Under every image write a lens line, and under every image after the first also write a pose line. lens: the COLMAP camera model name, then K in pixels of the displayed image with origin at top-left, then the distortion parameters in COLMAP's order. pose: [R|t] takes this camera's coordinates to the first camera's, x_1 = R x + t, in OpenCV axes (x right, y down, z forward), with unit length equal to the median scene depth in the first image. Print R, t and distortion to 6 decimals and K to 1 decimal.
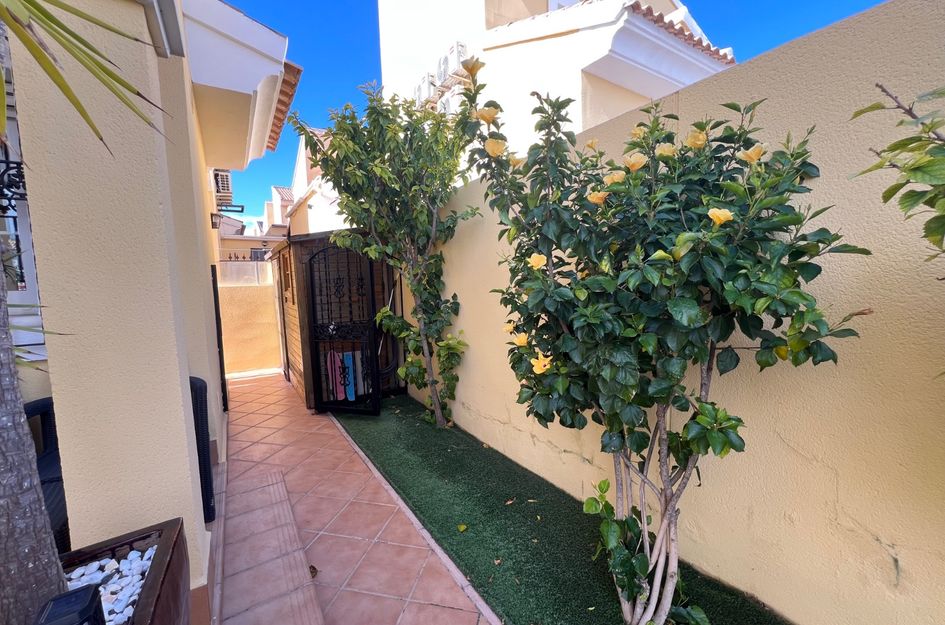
lens RADIAL K [[378.6, 0, 470.8], [0, 378.6, 310.9], [0, 0, 1]] dist [-0.002089, -0.000344]
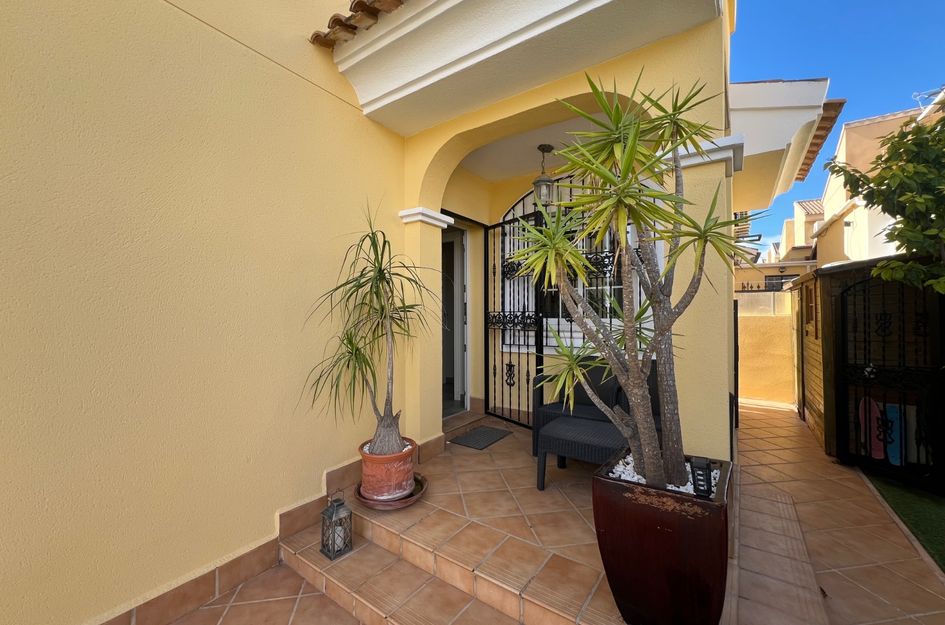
lens RADIAL K [[378.6, 0, 470.8], [0, 378.6, 310.9], [0, 0, 1]] dist [-0.002089, -0.000344]
pose [[0.383777, 0.023728, -0.923121, 0.072371], [-0.086235, 0.996222, -0.010244, -0.002994], [0.919391, 0.083537, 0.384373, -0.168041]]
